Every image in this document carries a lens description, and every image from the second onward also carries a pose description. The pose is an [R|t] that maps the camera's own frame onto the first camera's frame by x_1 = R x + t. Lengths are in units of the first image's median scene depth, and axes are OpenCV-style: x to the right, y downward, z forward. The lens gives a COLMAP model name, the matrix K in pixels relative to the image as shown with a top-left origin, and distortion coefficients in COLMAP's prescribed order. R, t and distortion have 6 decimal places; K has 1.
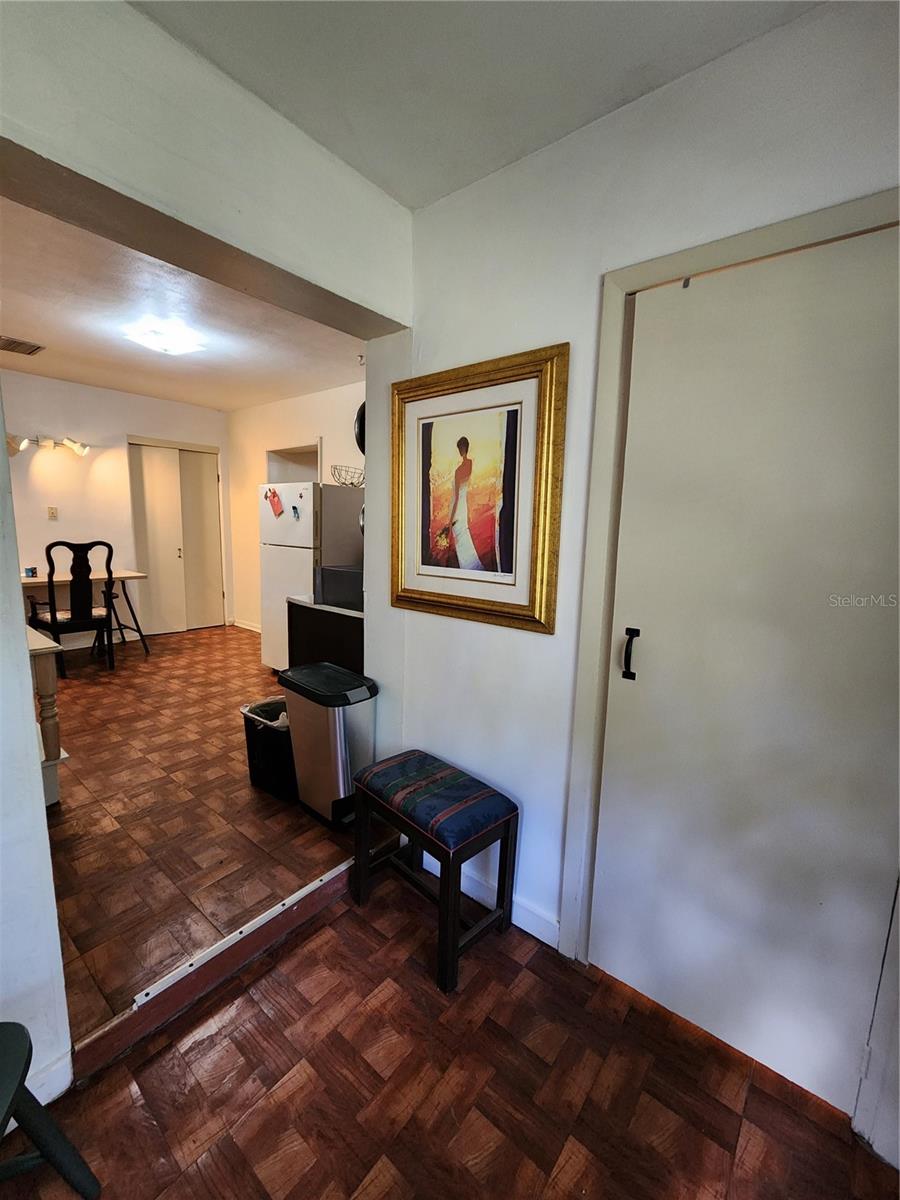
lens RADIAL K [[494.3, 0, 447.8], [0, 494.3, 600.2], [0, 0, 1]] dist [-0.000567, 0.000818]
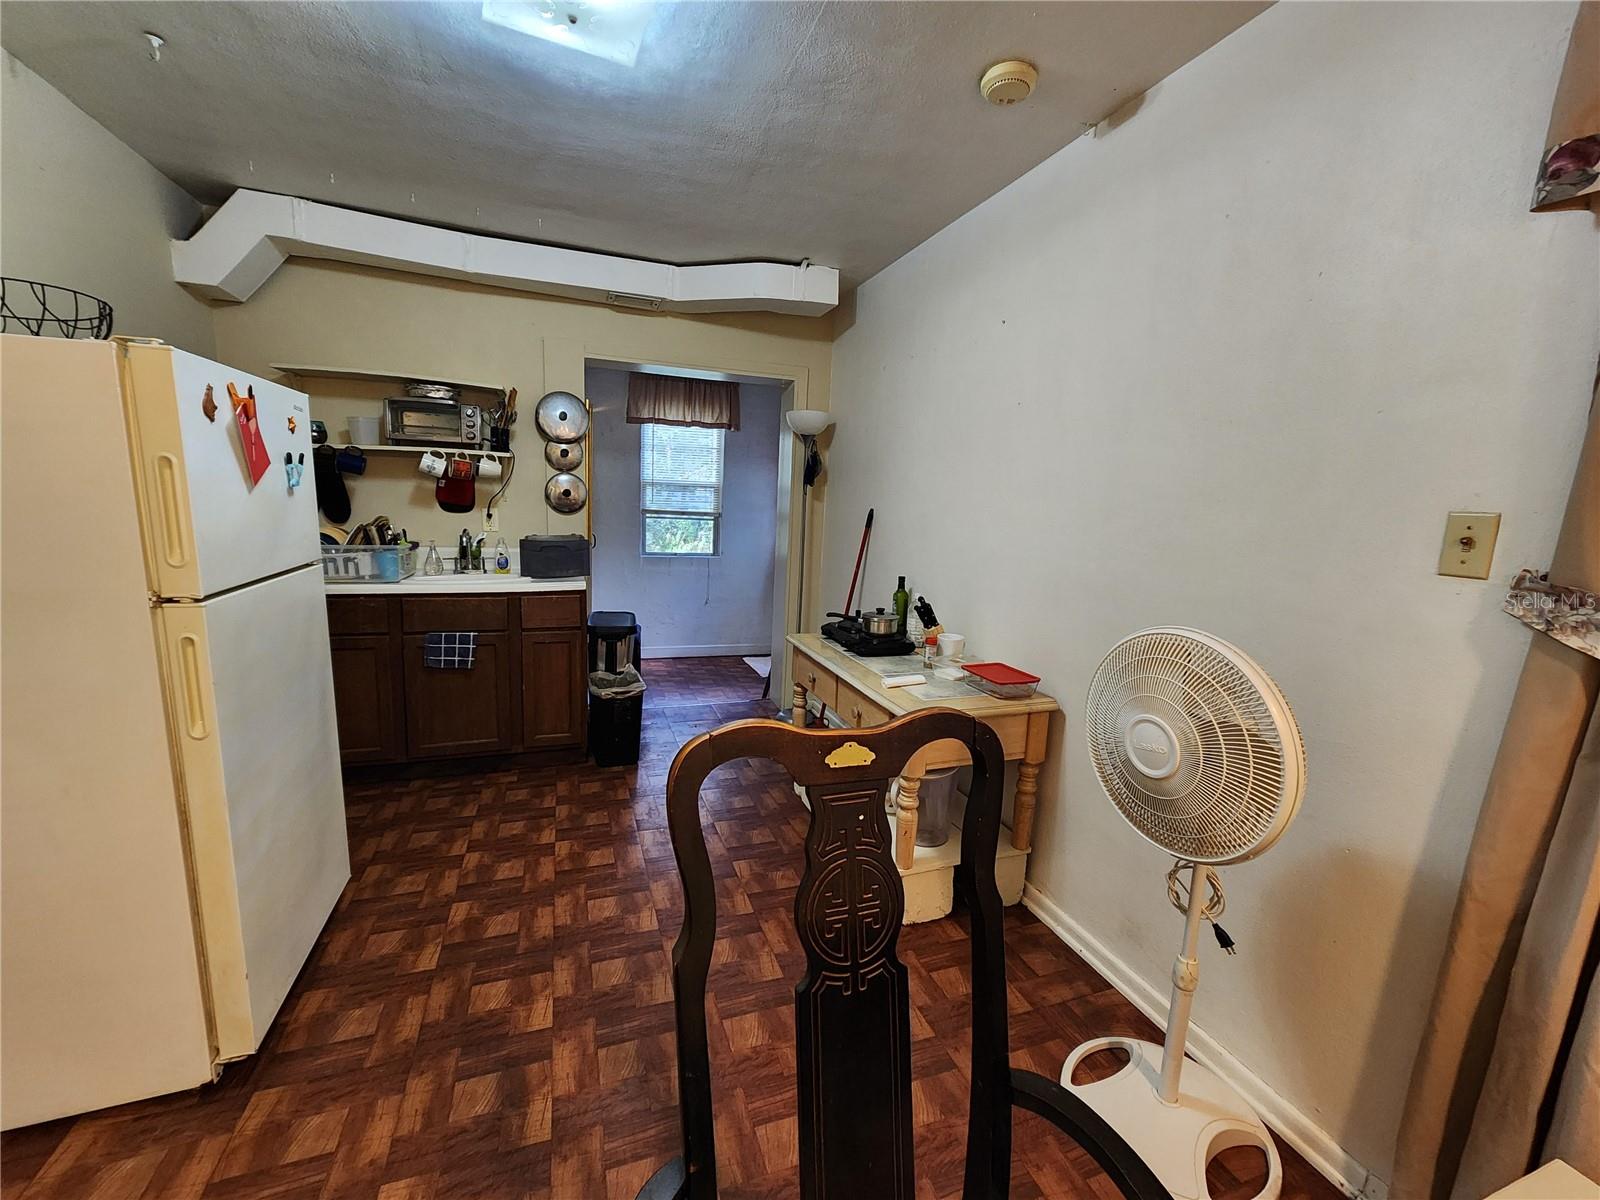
lens RADIAL K [[659.1, 0, 799.8], [0, 659.1, 599.1], [0, 0, 1]] dist [-0.000567, 0.000818]
pose [[-0.852739, -0.145876, 0.501553, -0.815575], [0.012936, 0.954018, 0.299469, -0.213997], [-0.522177, 0.261857, -0.811642, 1.146781]]
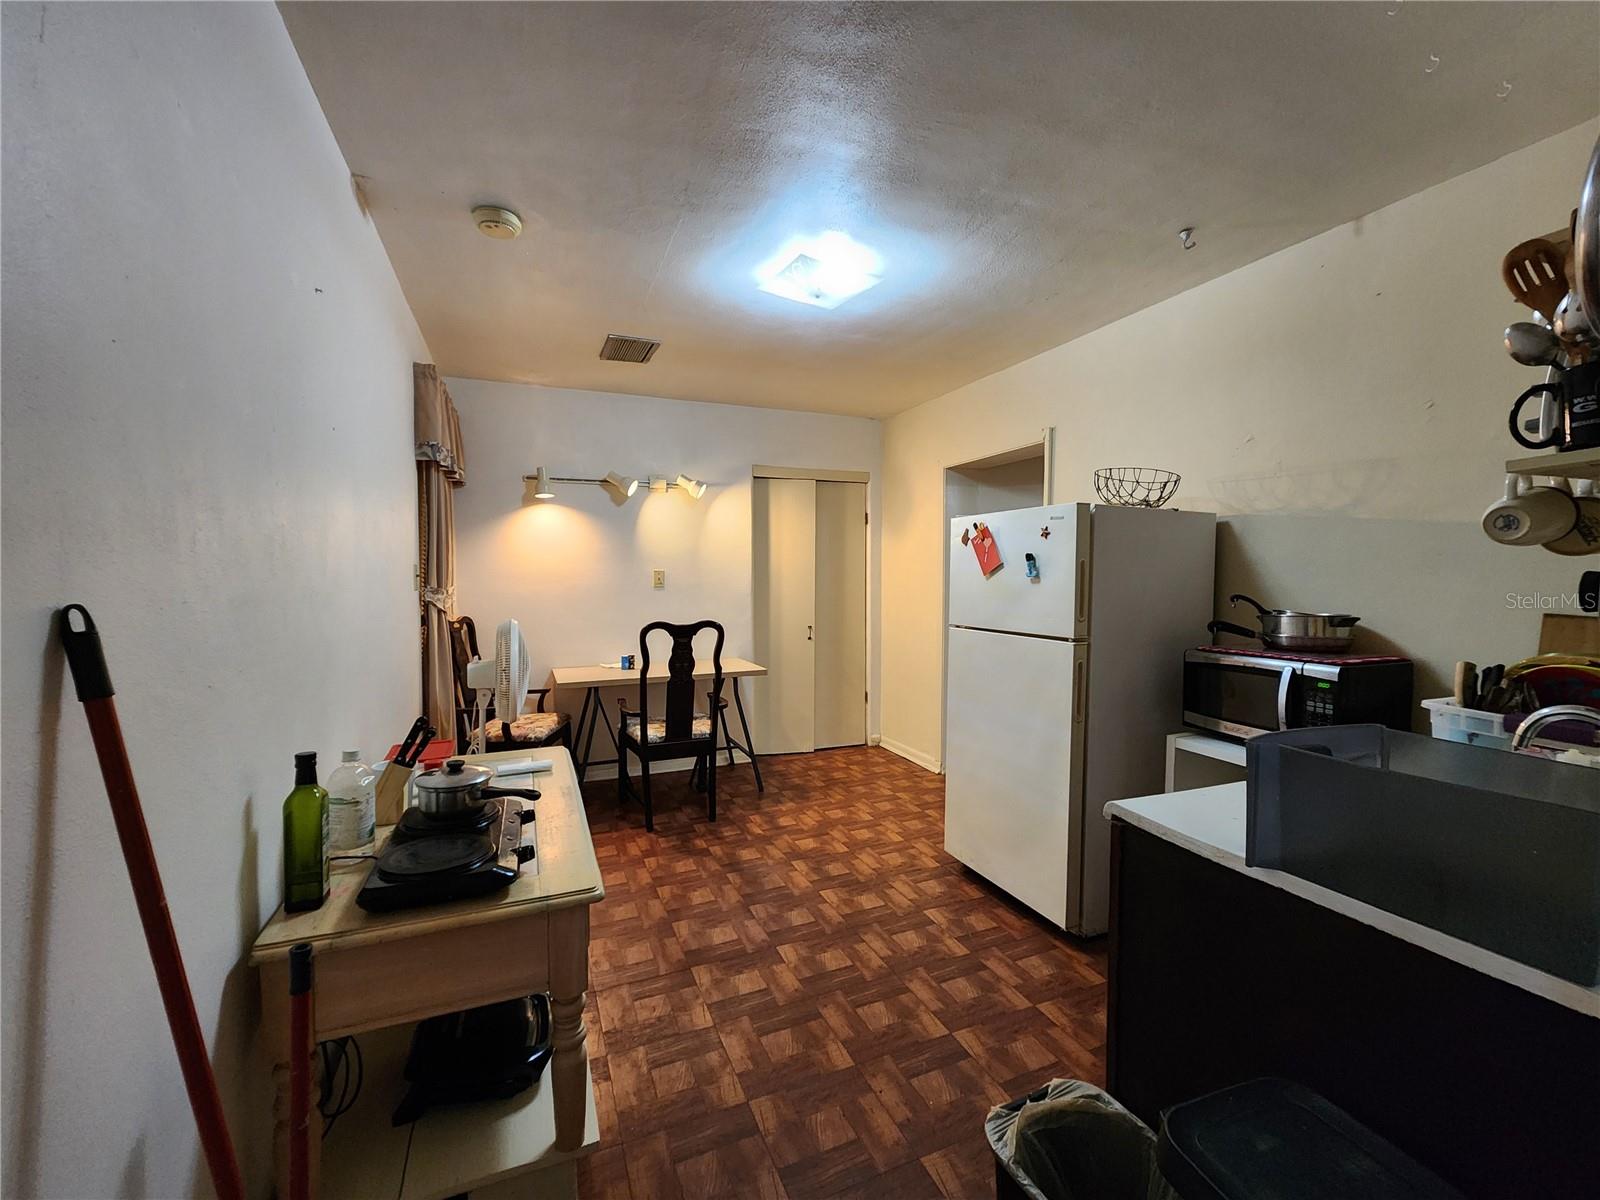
lens RADIAL K [[659.1, 0, 799.1], [0, 659.1, 596.4], [0, 0, 1]] dist [-0.000567, 0.000818]
pose [[0.881825, -0.013985, -0.471370, -0.191007], [-0.045417, 0.992395, -0.114408, -0.057804], [0.469385, 0.122296, 0.874484, 0.296743]]
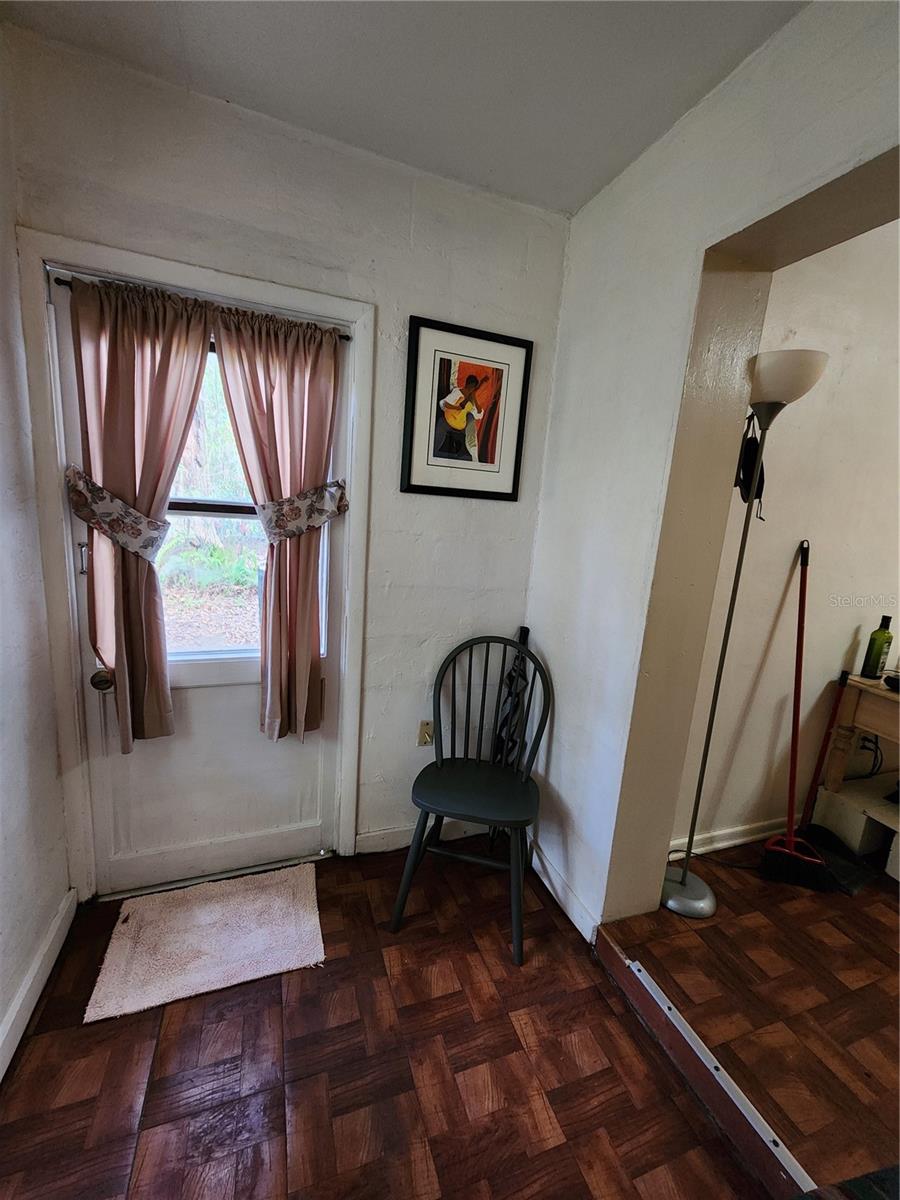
lens RADIAL K [[494.3, 0, 454.2], [0, 494.3, 600.3], [0, 0, 1]] dist [-0.000567, 0.000818]
pose [[-0.503174, 0.097486, -0.858669, 0.156488], [-0.223923, 0.944974, 0.238502, -0.049426], [0.834670, 0.312284, -0.453657, 0.309253]]
